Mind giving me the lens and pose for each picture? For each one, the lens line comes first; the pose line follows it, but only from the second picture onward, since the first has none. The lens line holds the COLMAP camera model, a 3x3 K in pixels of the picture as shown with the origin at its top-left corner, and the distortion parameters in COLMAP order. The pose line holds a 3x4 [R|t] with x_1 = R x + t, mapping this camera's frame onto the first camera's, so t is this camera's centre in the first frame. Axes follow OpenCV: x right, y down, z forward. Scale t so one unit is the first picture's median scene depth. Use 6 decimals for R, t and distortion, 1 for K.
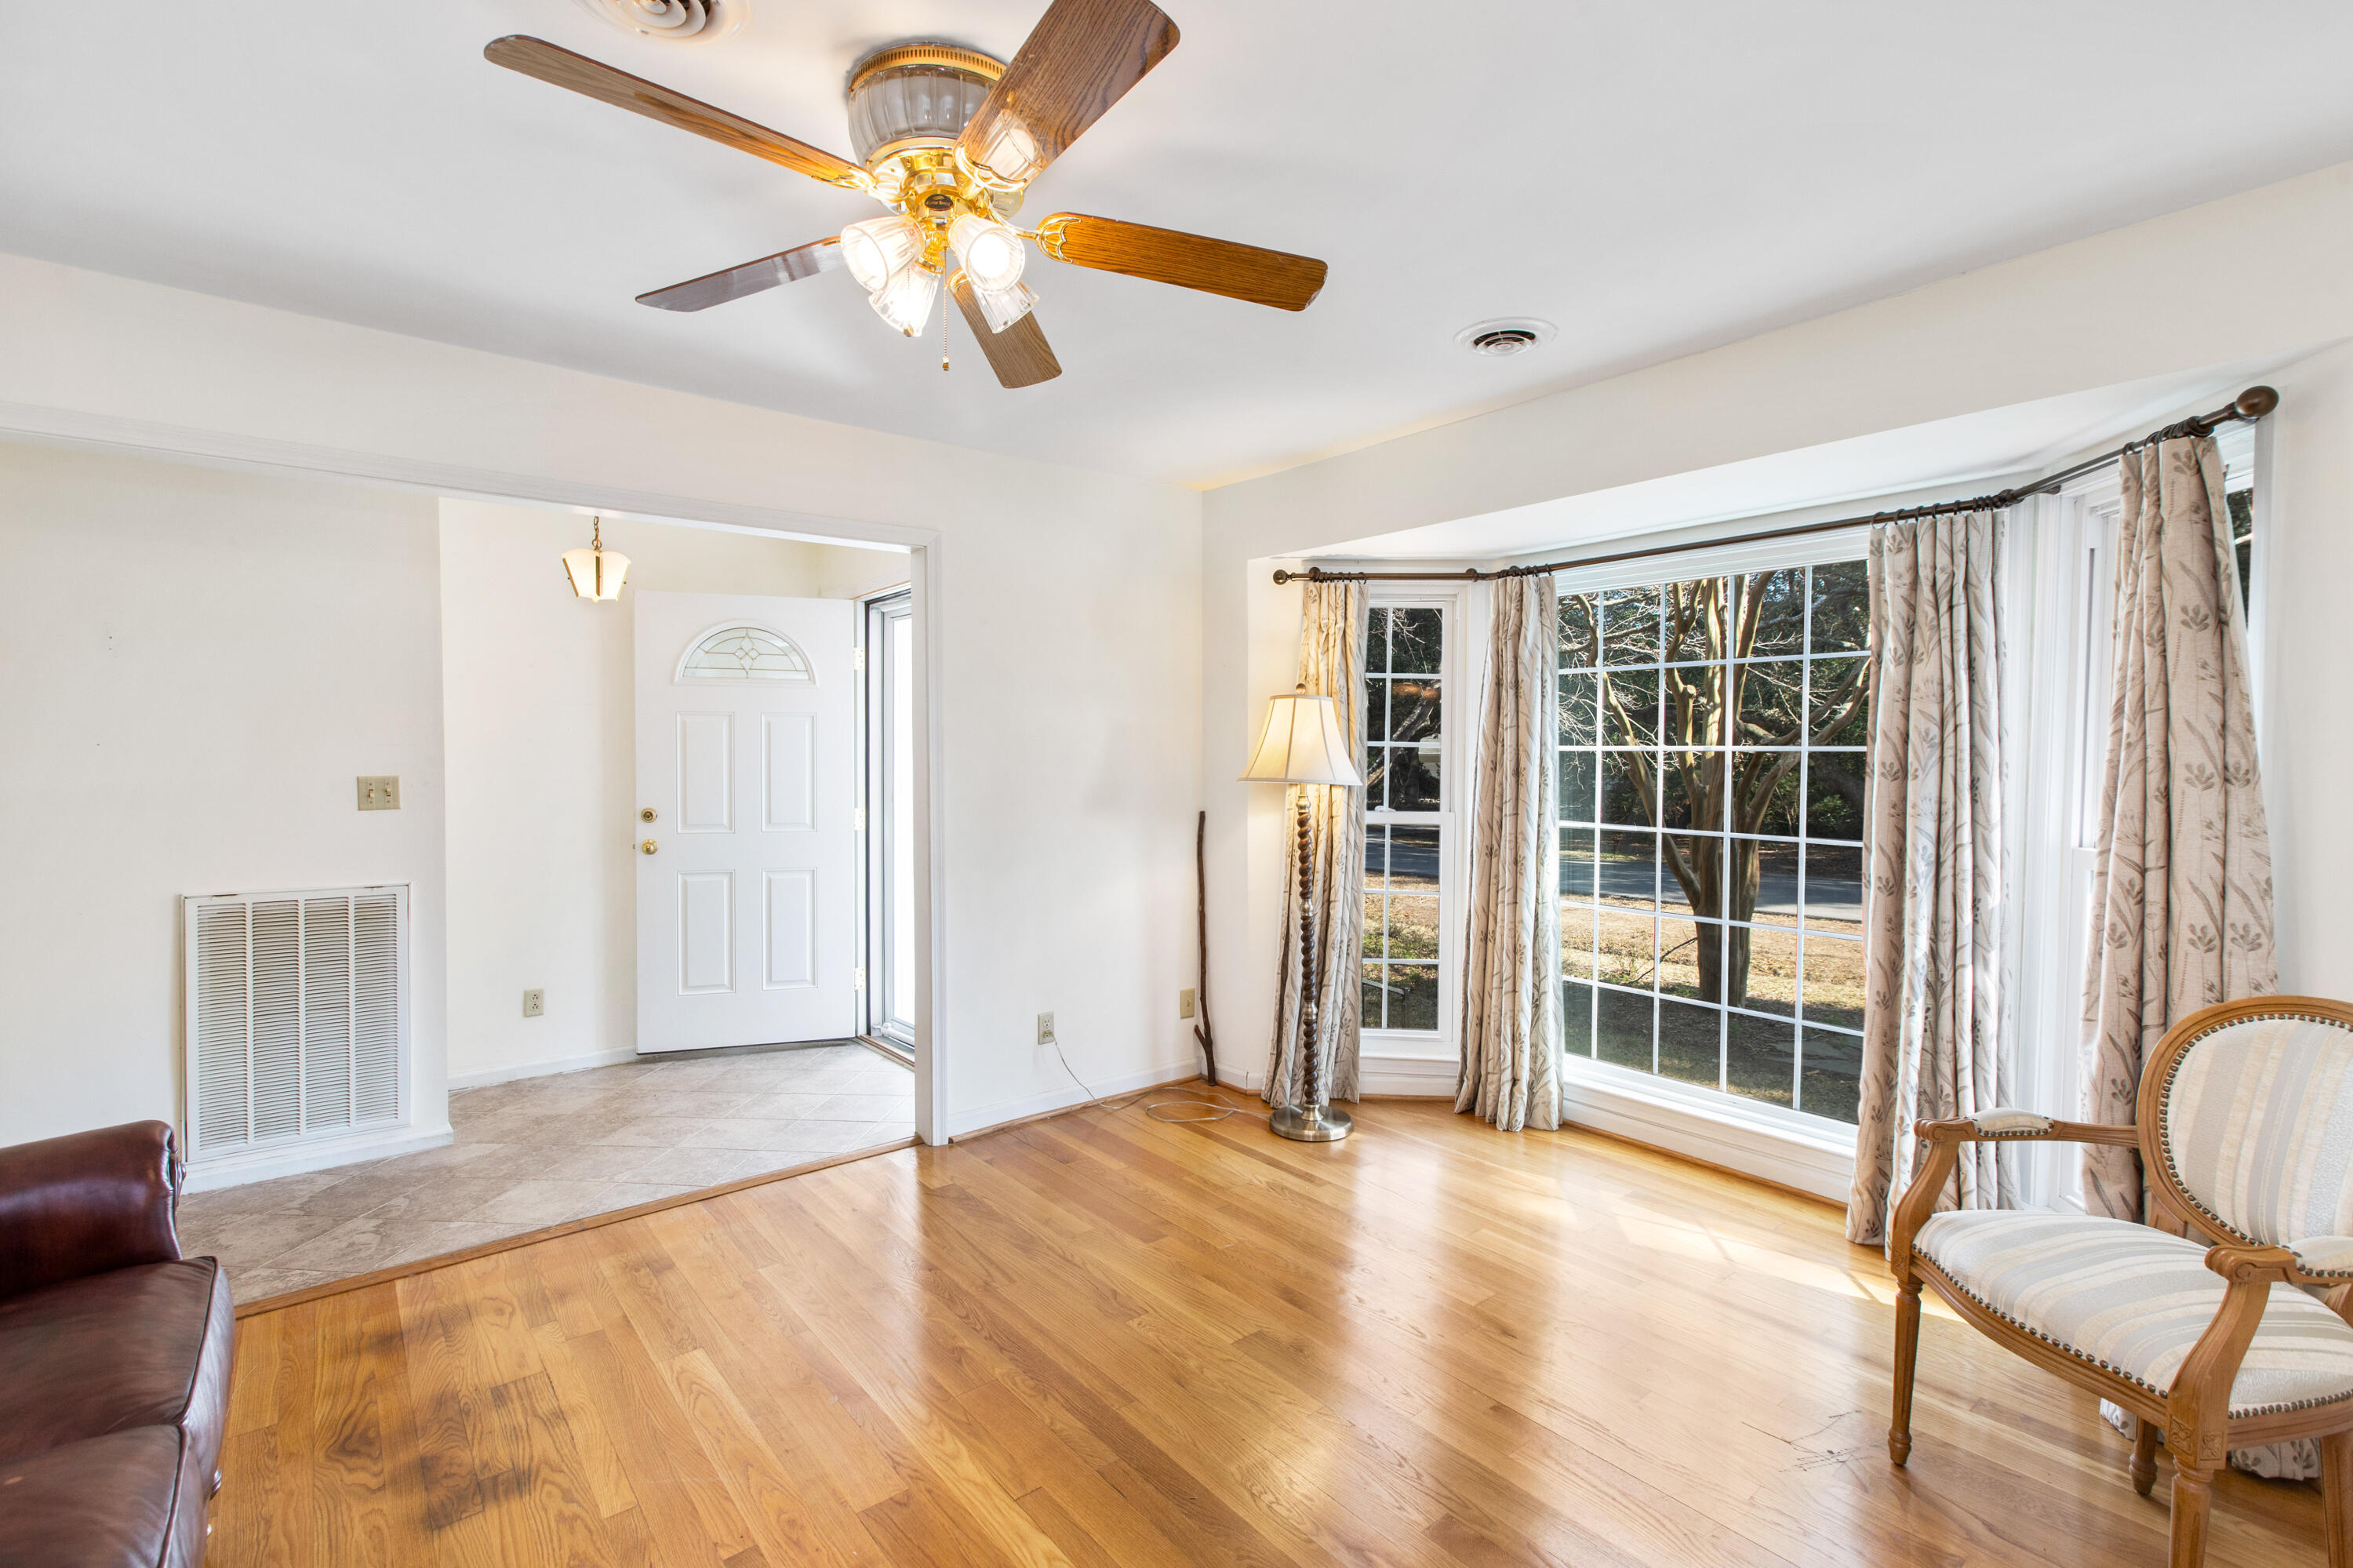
lens RADIAL K [[1102.2, 0, 1216.4], [0, 1102.2, 759.3], [0, 0, 1]] dist [-0.000721, 0.000463]
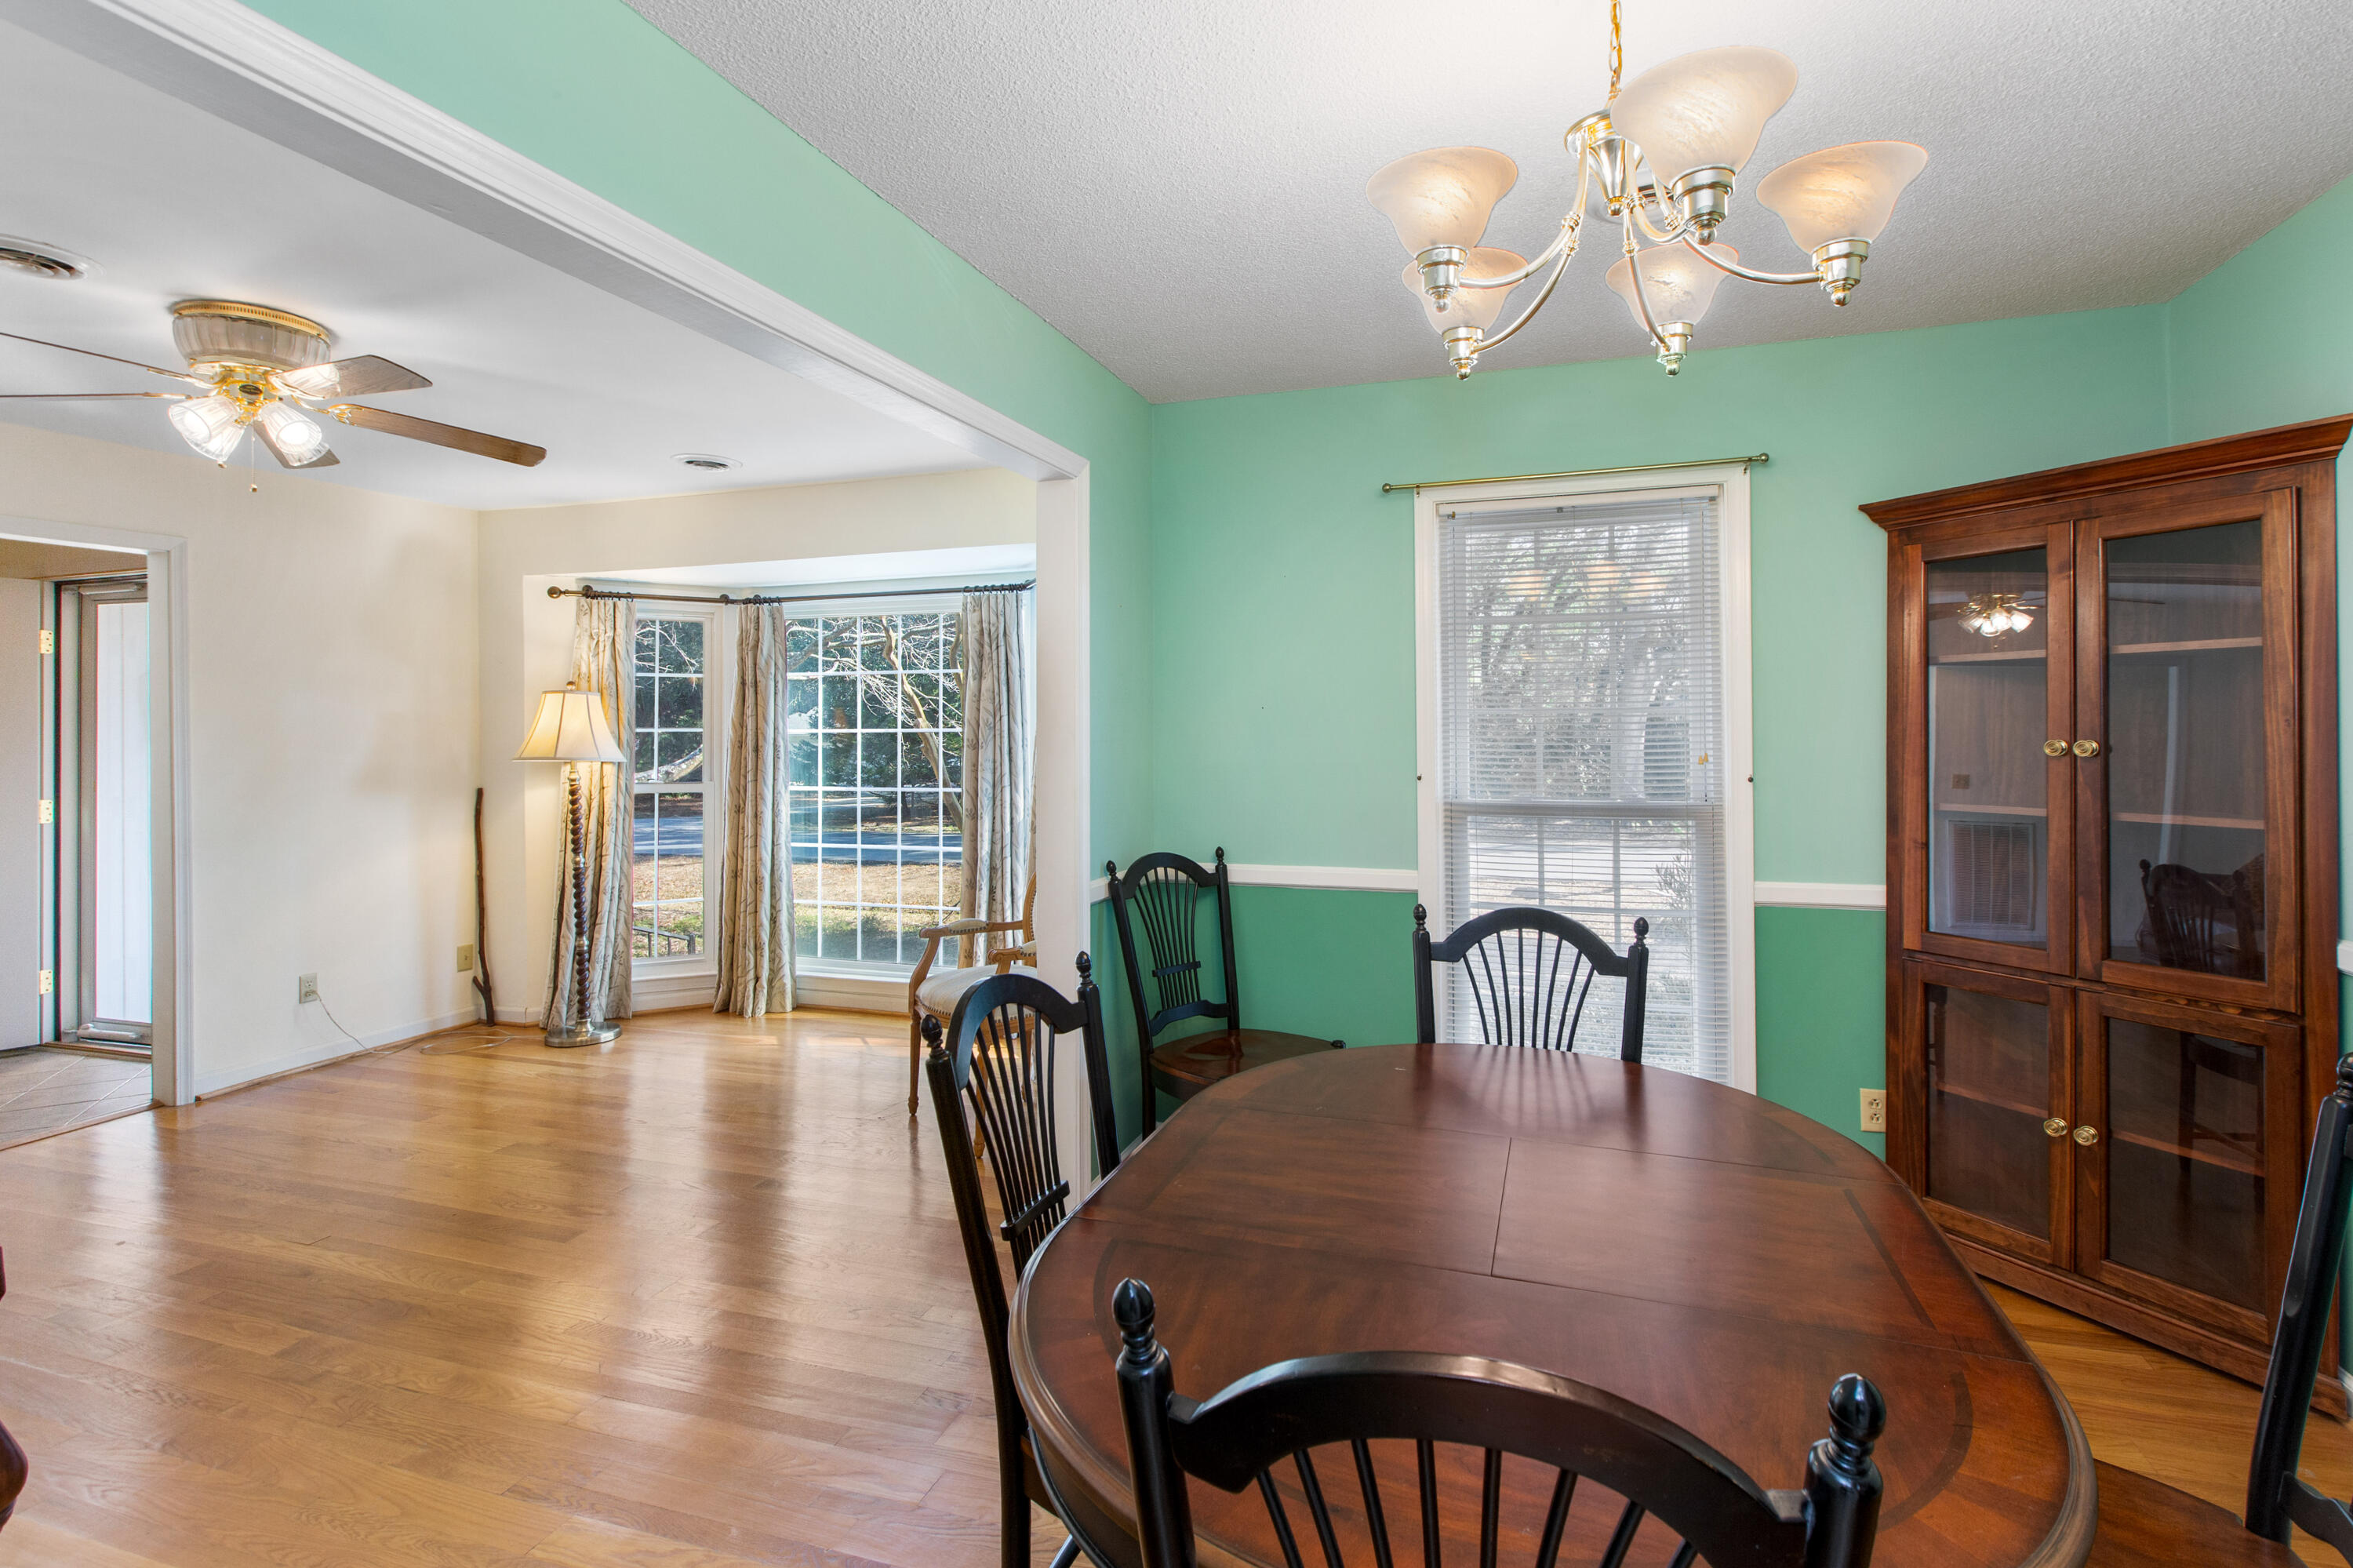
lens RADIAL K [[1096.4, 0, 1201.9], [0, 1096.4, 724.9], [0, 0, 1]] dist [0.003171, 0.000687]
pose [[0.851340, -0.005365, 0.524587, 0.031788], [0.012729, 0.999865, -0.010432, 0.002810], [-0.524460, 0.015559, 0.851293, -0.423501]]
